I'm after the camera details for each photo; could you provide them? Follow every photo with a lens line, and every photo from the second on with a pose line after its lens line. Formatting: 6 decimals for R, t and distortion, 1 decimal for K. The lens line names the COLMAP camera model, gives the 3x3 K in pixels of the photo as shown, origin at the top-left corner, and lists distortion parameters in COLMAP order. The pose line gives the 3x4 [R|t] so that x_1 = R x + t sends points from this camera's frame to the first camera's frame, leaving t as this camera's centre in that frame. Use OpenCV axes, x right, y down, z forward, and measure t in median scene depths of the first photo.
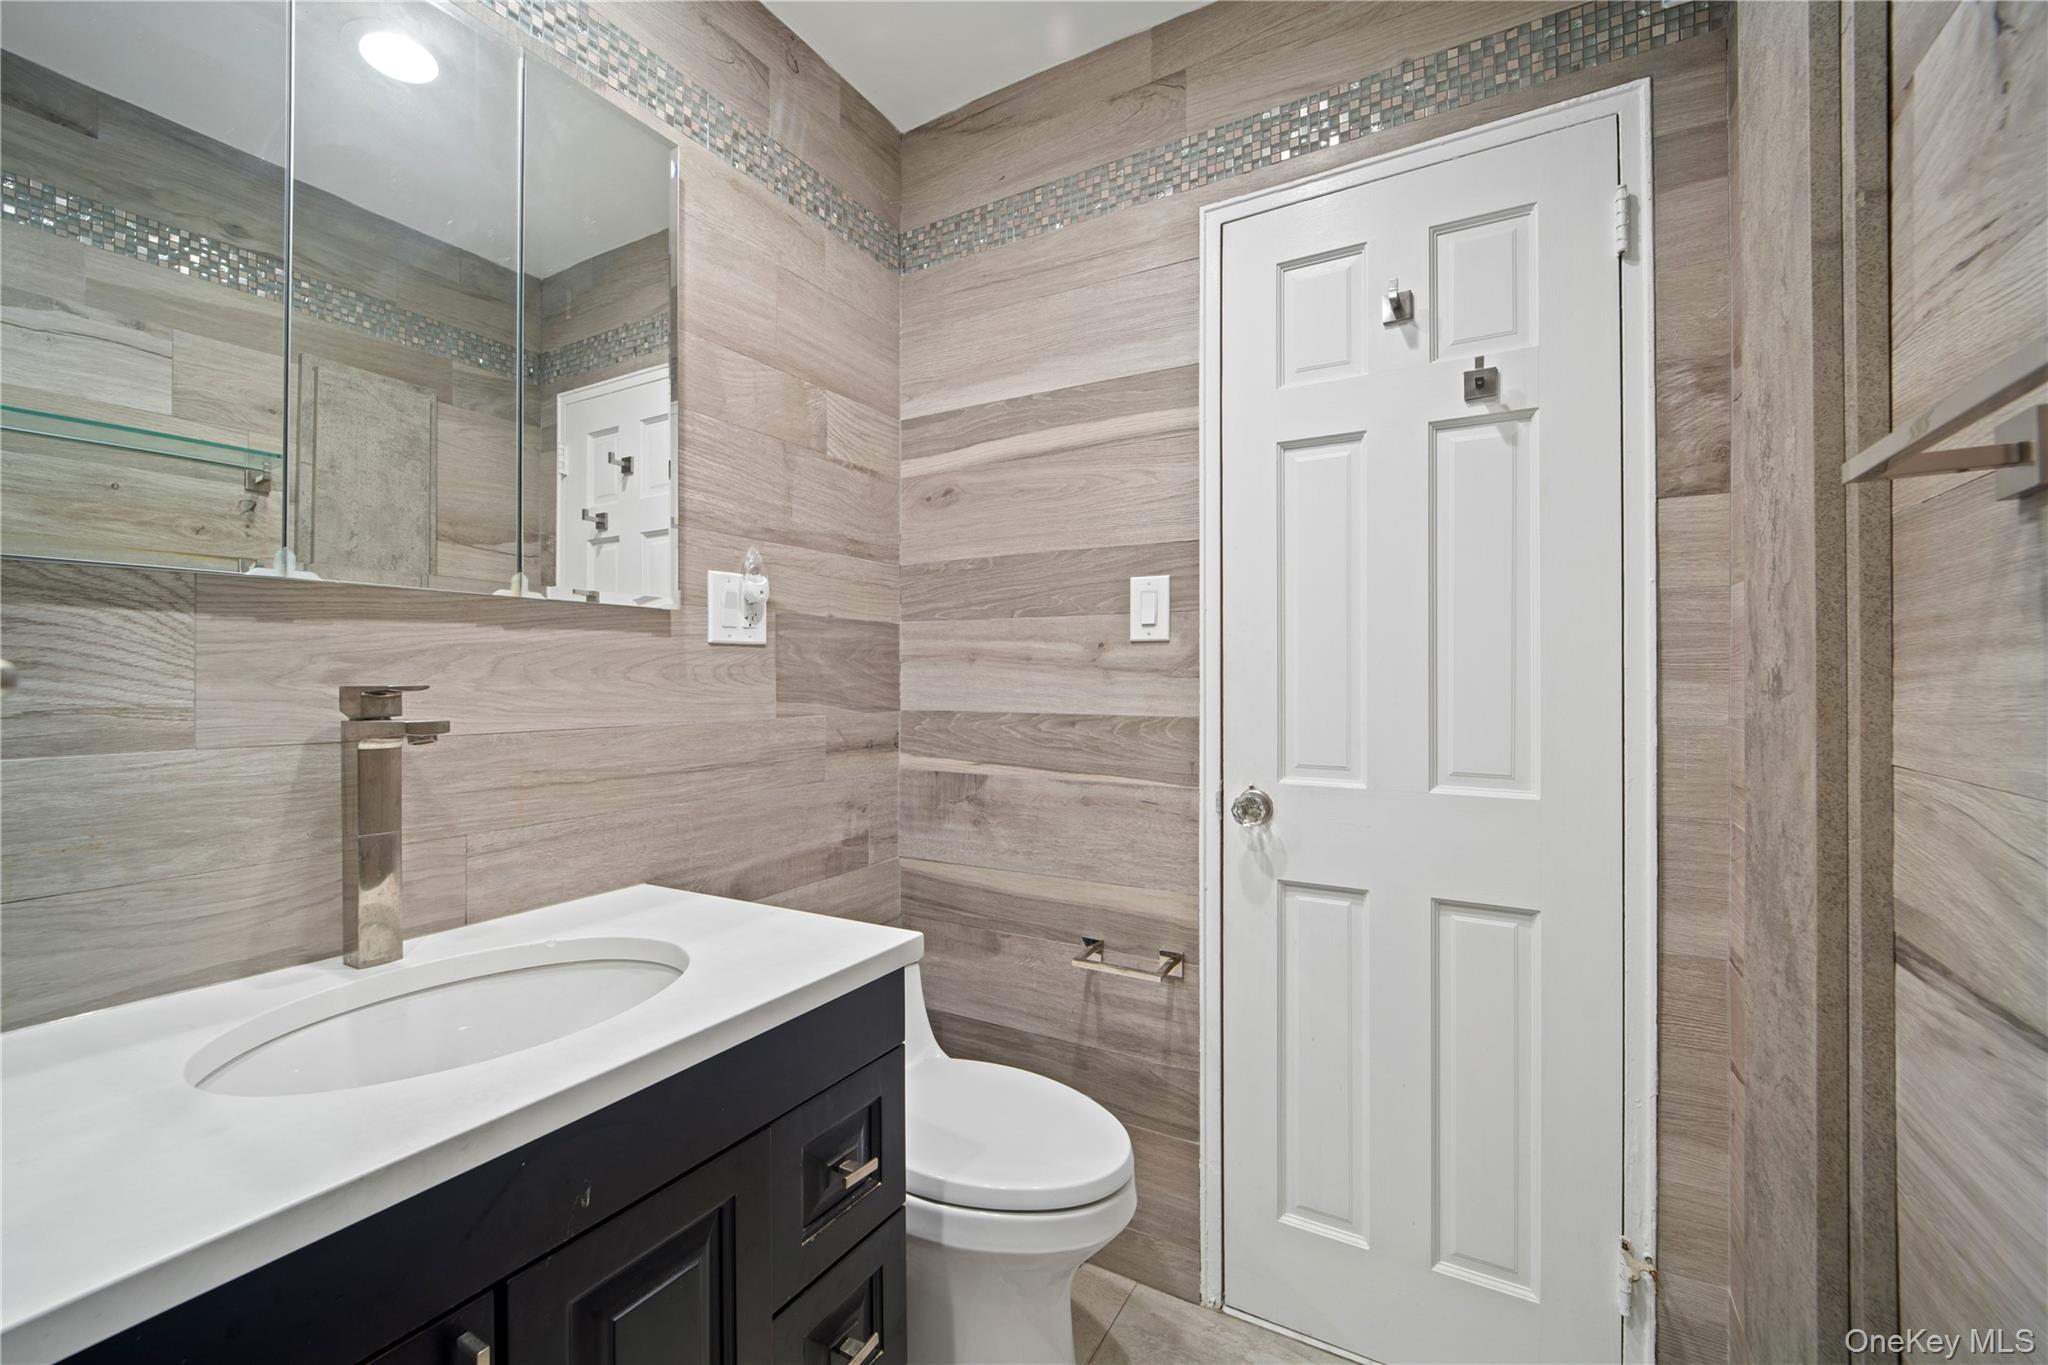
lens RADIAL K [[842.8, 0, 1025.2], [0, 842.8, 675.5], [0, 0, 1]] dist [-0.002161, -0.000347]
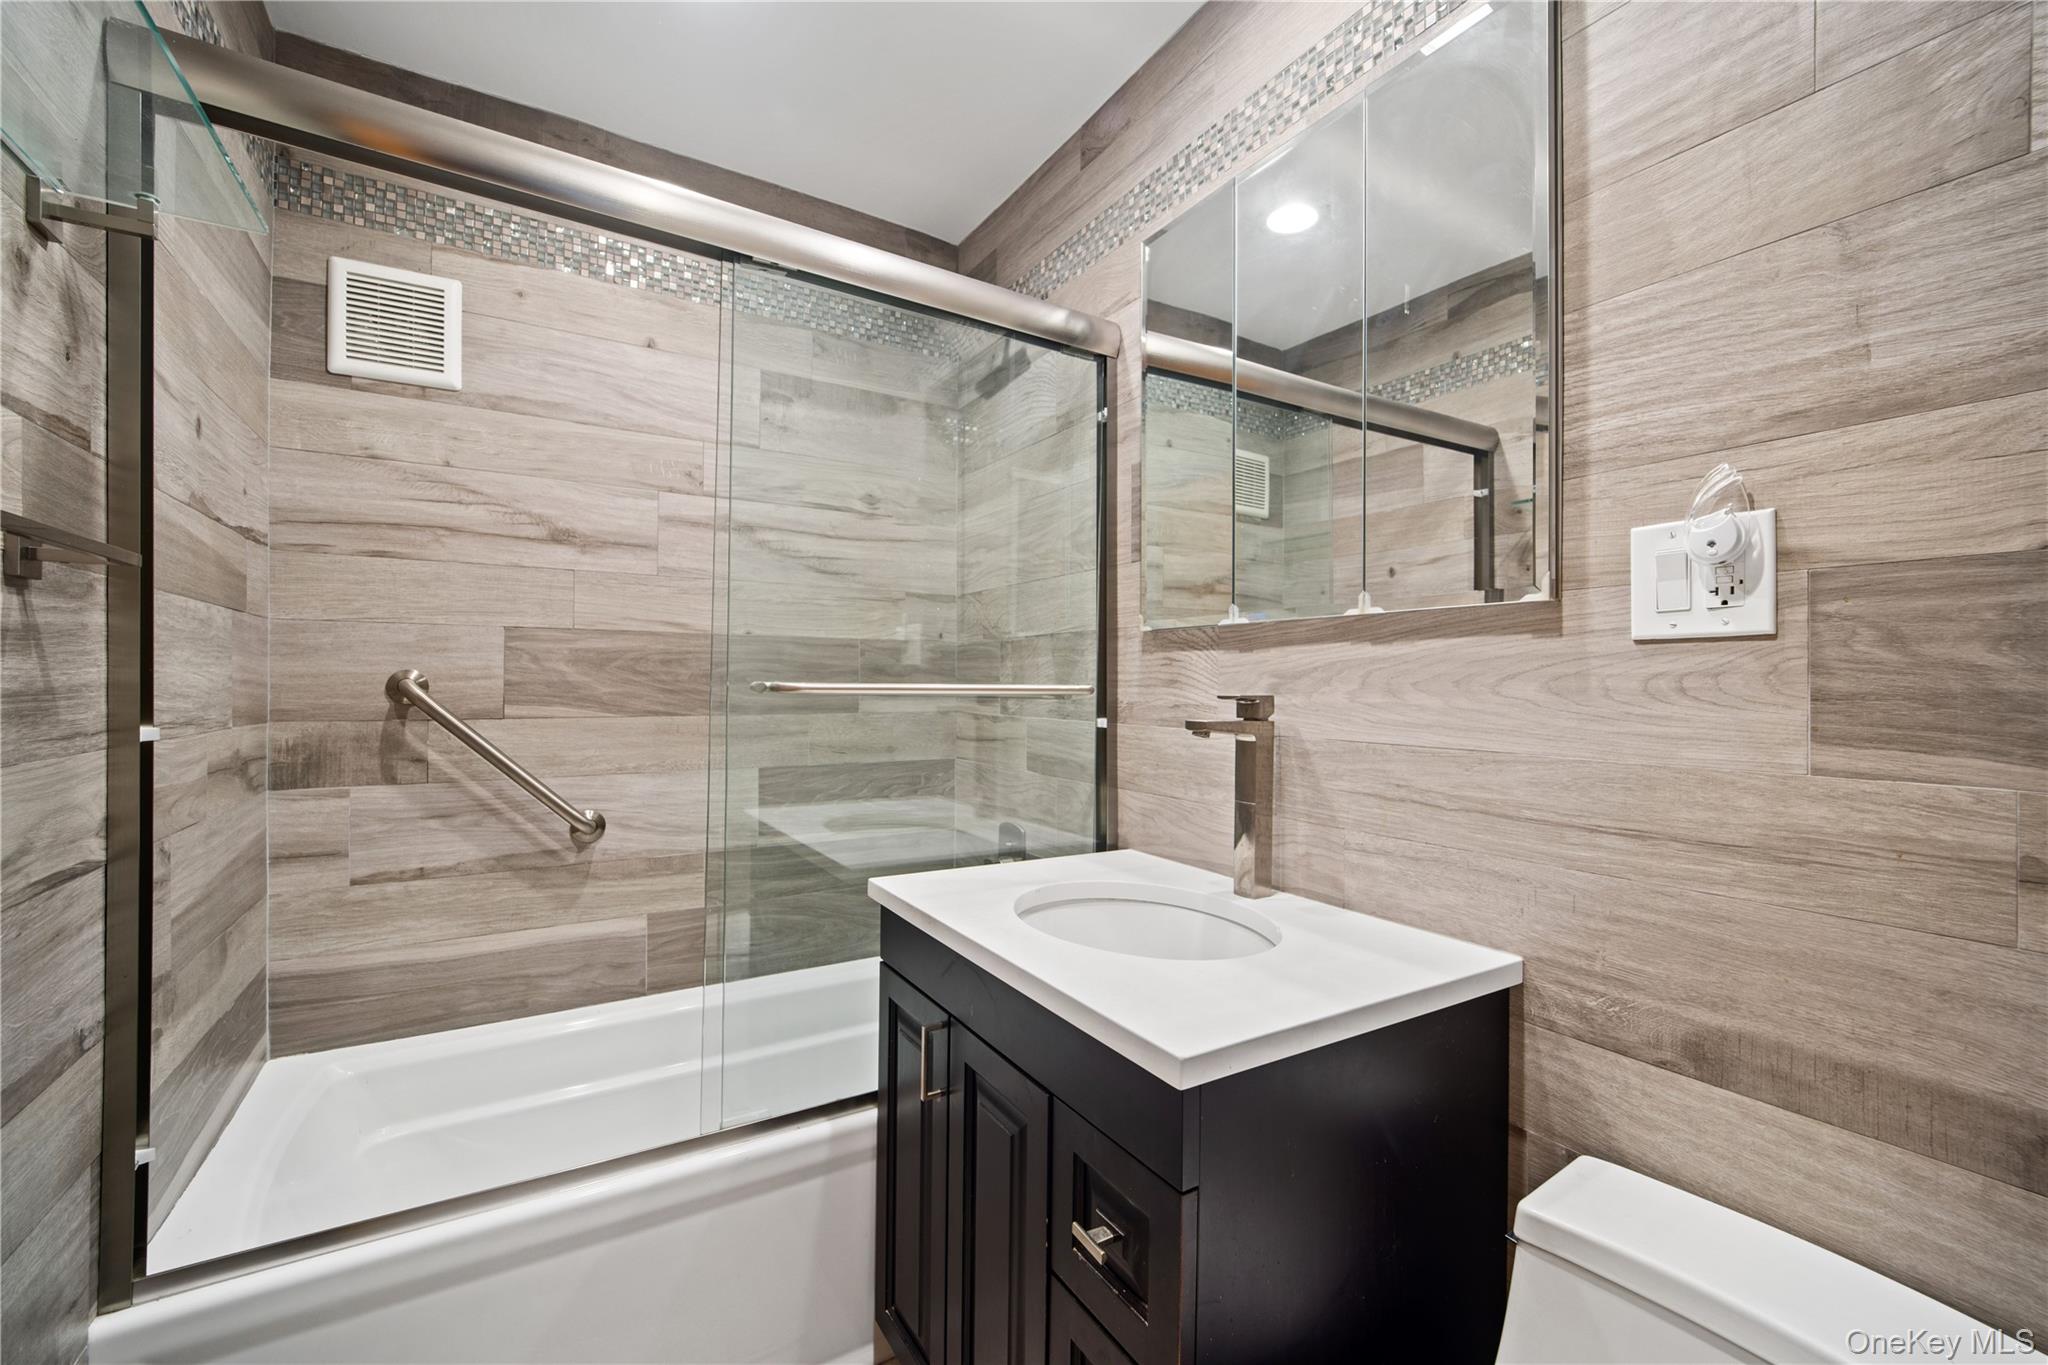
lens RADIAL K [[842.8, 0, 1023.3], [0, 842.8, 682.1], [0, 0, 1]] dist [-0.002161, -0.000347]
pose [[-0.476526, -0.003238, -0.879154, 0.457947], [-0.003460, 0.999992, -0.001808, -0.004136], [0.879154, 0.002181, -0.476534, 0.983618]]
